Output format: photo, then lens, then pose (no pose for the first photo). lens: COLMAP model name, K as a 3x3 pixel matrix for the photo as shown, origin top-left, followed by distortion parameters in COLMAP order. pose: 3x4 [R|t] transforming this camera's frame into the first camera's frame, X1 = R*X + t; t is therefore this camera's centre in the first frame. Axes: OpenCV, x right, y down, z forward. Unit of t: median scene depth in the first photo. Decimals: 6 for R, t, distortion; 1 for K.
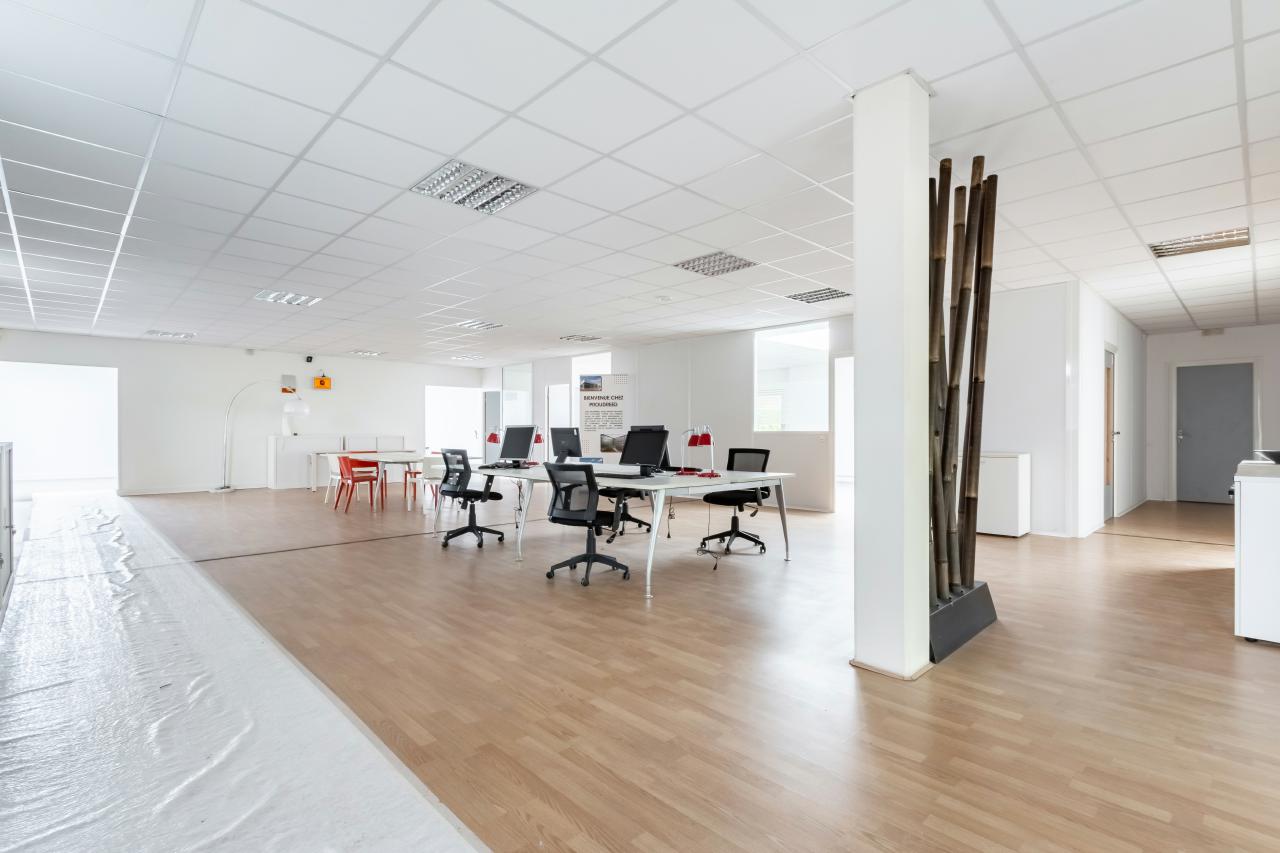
lens RADIAL K [[593.8, 0, 635.2], [0, 593.8, 434.3], [0, 0, 1]] dist [-0.003152, 0.000603]
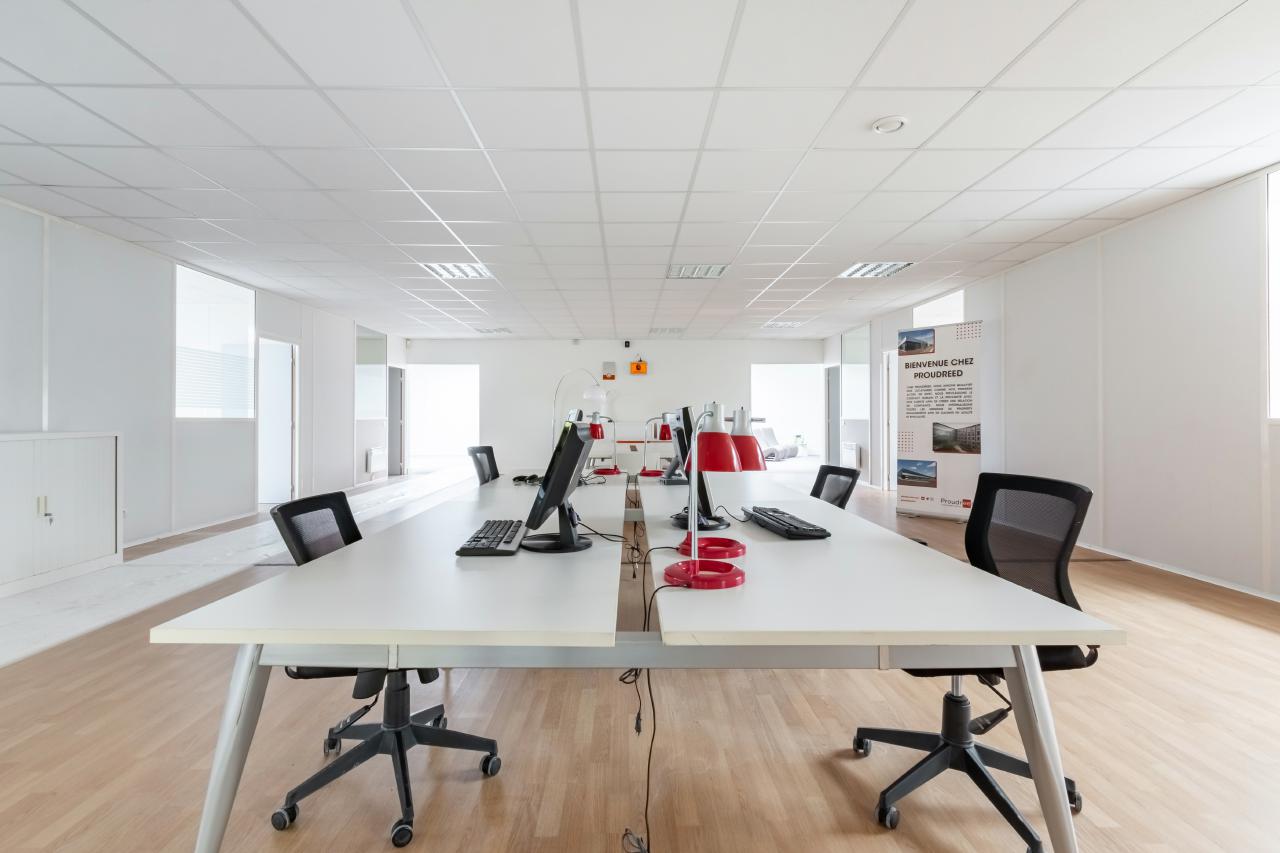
lens RADIAL K [[593.8, 0, 637.4], [0, 593.8, 414.8], [0, 0, 1]] dist [-0.003152, 0.000603]
pose [[0.732289, -0.005926, -0.680968, 0.136975], [0.000304, 0.999965, -0.008375, -0.003248], [0.680994, 0.005926, 0.732265, 0.337399]]
